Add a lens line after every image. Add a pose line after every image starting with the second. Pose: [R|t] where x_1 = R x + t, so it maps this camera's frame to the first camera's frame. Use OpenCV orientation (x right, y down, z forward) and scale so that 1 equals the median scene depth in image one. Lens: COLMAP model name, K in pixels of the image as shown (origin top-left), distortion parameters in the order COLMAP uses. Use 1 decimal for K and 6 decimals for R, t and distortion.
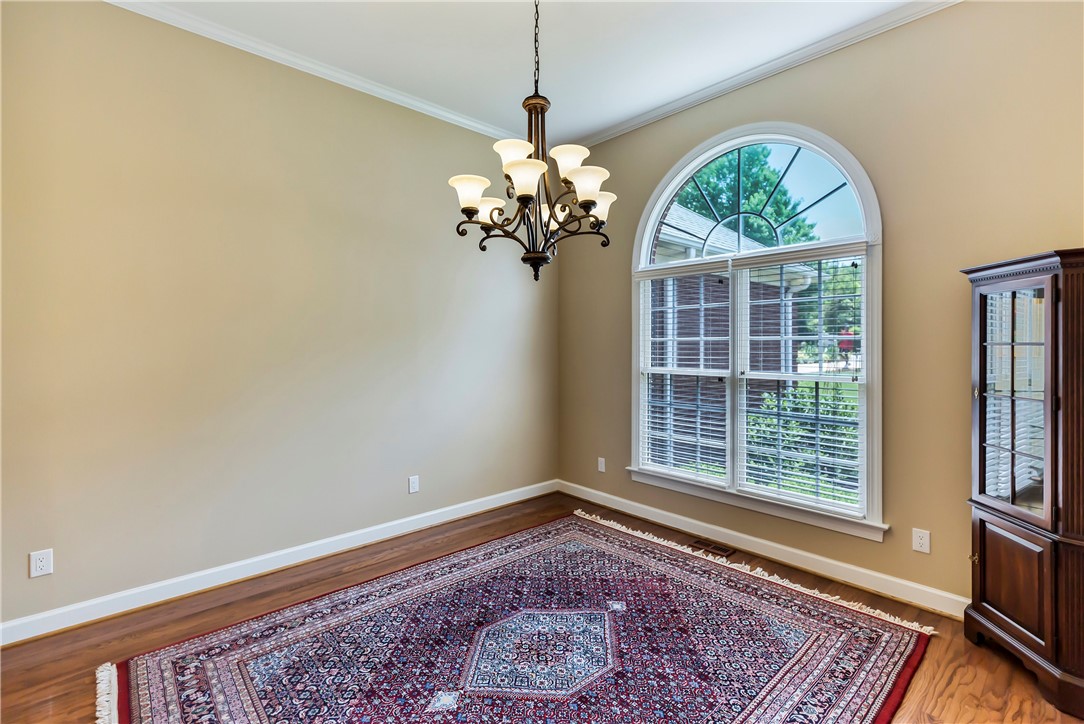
lens RADIAL K [[492.1, 0, 543.6], [0, 492.1, 355.7], [0, 0, 1]] dist [0.003011, -0.000629]
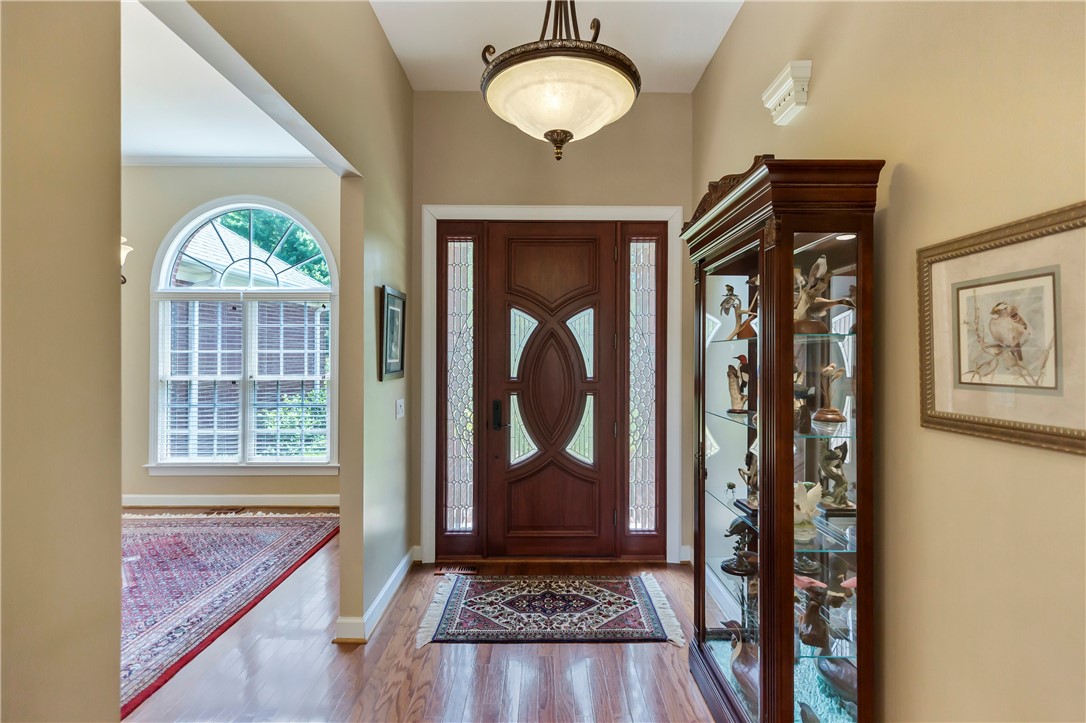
lens RADIAL K [[493.0, 0, 544.7], [0, 493.0, 355.2], [0, 0, 1]] dist [0.003011, -0.000629]
pose [[0.665906, 0.006045, 0.746011, -0.074076], [0.010594, 0.999790, -0.017558, 0.007281], [-0.745960, 0.019595, 0.665702, -0.508101]]
